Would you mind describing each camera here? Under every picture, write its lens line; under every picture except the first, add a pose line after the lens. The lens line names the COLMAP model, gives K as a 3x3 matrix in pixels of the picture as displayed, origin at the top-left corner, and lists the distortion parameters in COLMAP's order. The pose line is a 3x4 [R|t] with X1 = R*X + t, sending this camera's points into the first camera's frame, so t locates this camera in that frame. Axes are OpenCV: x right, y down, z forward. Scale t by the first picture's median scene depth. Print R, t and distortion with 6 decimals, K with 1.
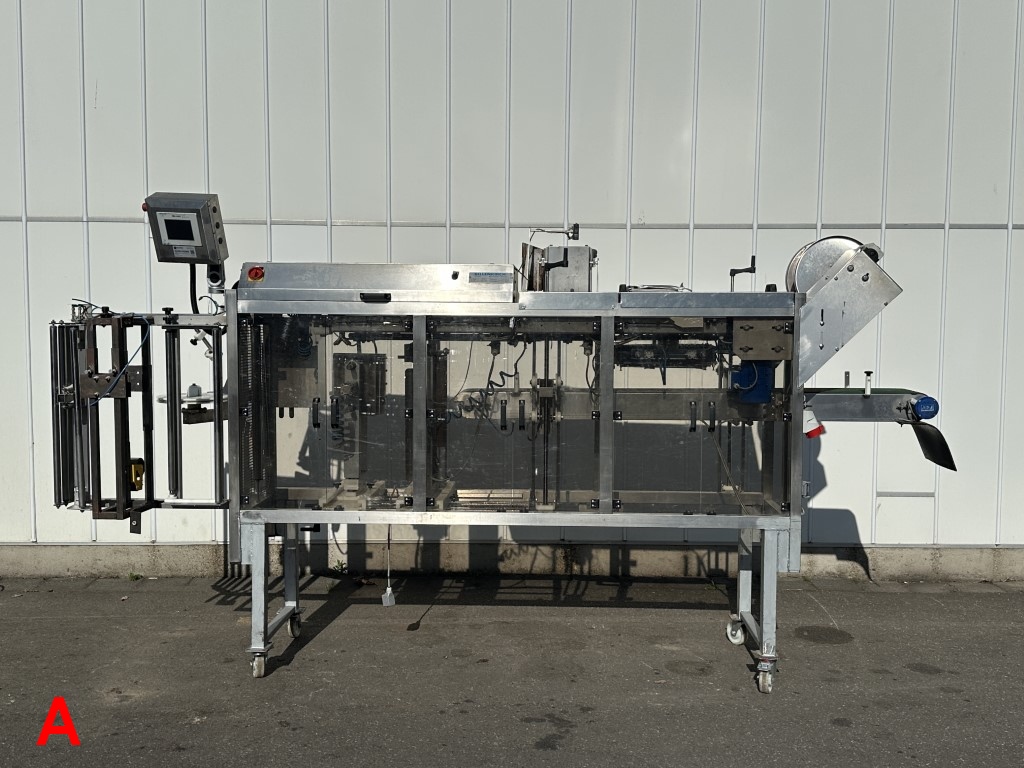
lens RADIAL K [[1068.3, 0, 518.4], [0, 1068.3, 385.6], [0, 0, 1]] dist [0.146244, -0.363674]
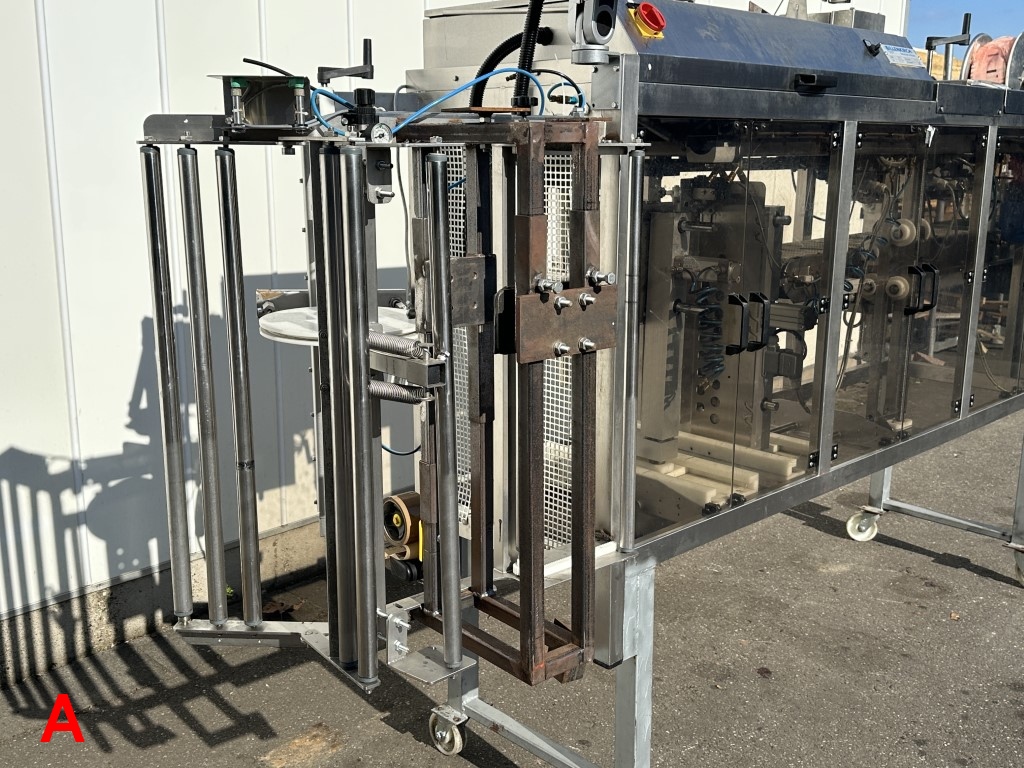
lens RADIAL K [[1068.3, 0, 518.4], [0, 1068.3, 385.6], [0, 0, 1]] dist [0.146244, -0.363674]
pose [[0.680349, -0.164525, 0.714182, -0.433350], [0.044704, 0.981978, 0.183630, -0.029870], [-0.731523, -0.093005, 0.675443, 0.521974]]
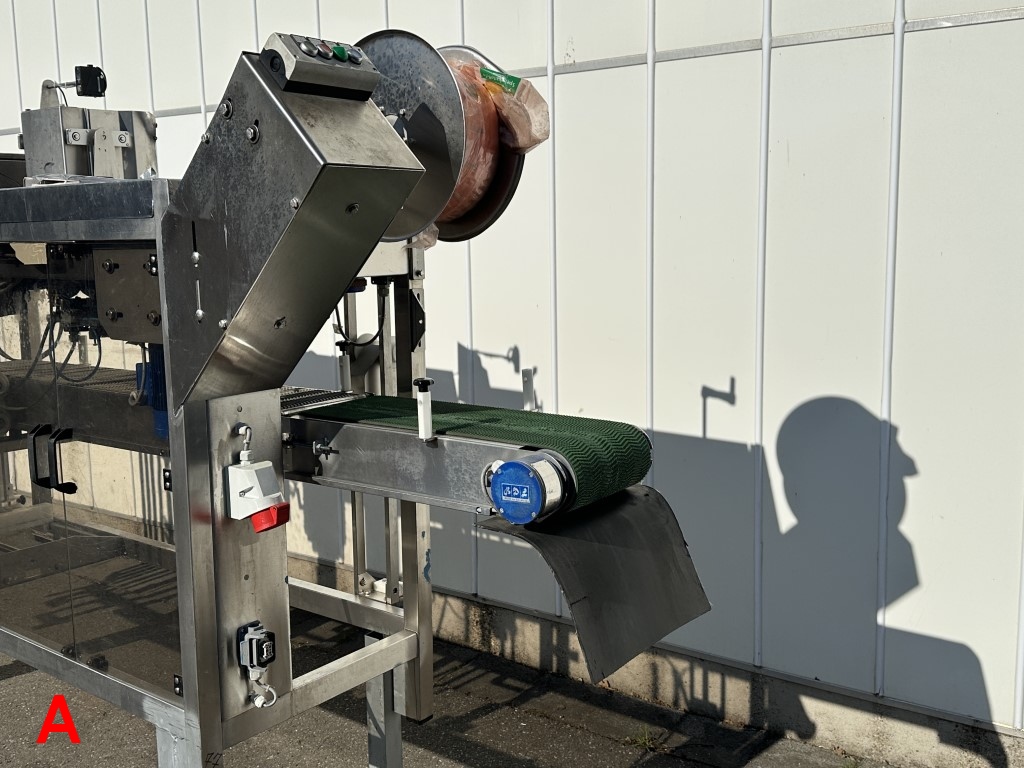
lens RADIAL K [[1068.3, 0, 518.4], [0, 1068.3, 385.6], [0, 0, 1]] dist [0.146244, -0.363674]
pose [[0.806035, 0.072387, -0.587425, 0.414778], [-0.026357, 0.995898, 0.086556, -0.029913], [0.591281, -0.054284, 0.804637, 0.522736]]
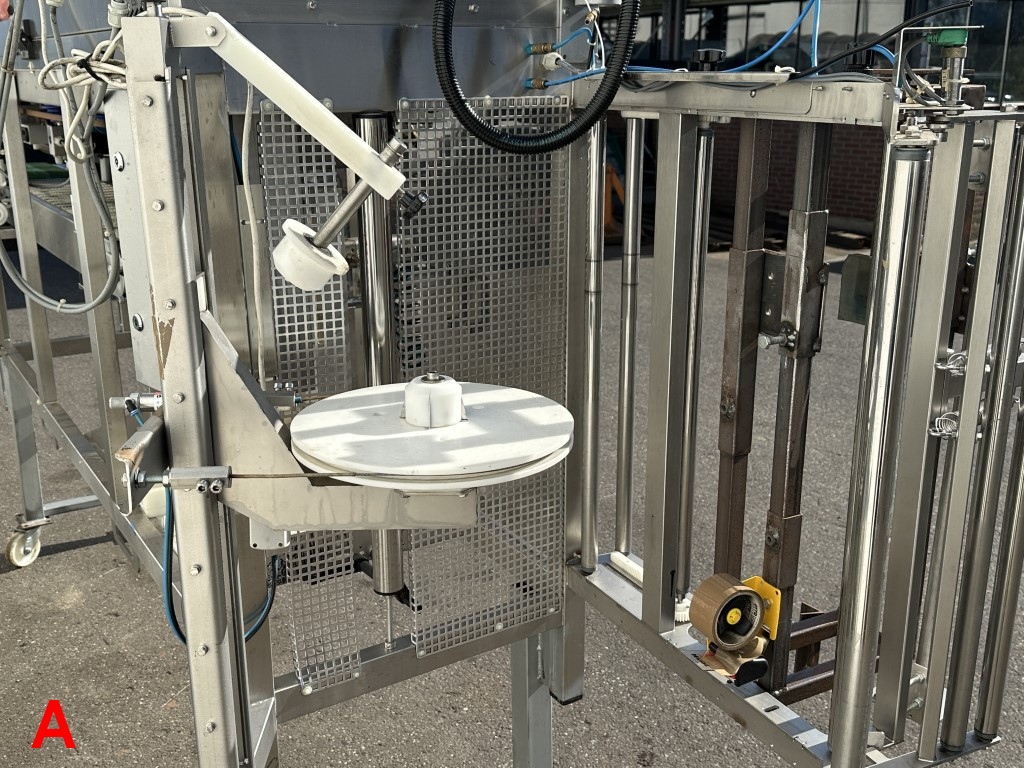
lens RADIAL K [[1068.3, 0, 518.4], [0, 1068.3, 385.6], [0, 0, 1]] dist [0.146244, -0.363674]
pose [[-0.565476, -0.240812, 0.788826, -0.394782], [0.061519, 0.941446, 0.331505, -0.061602], [-0.822467, 0.235986, -0.517551, 0.863454]]
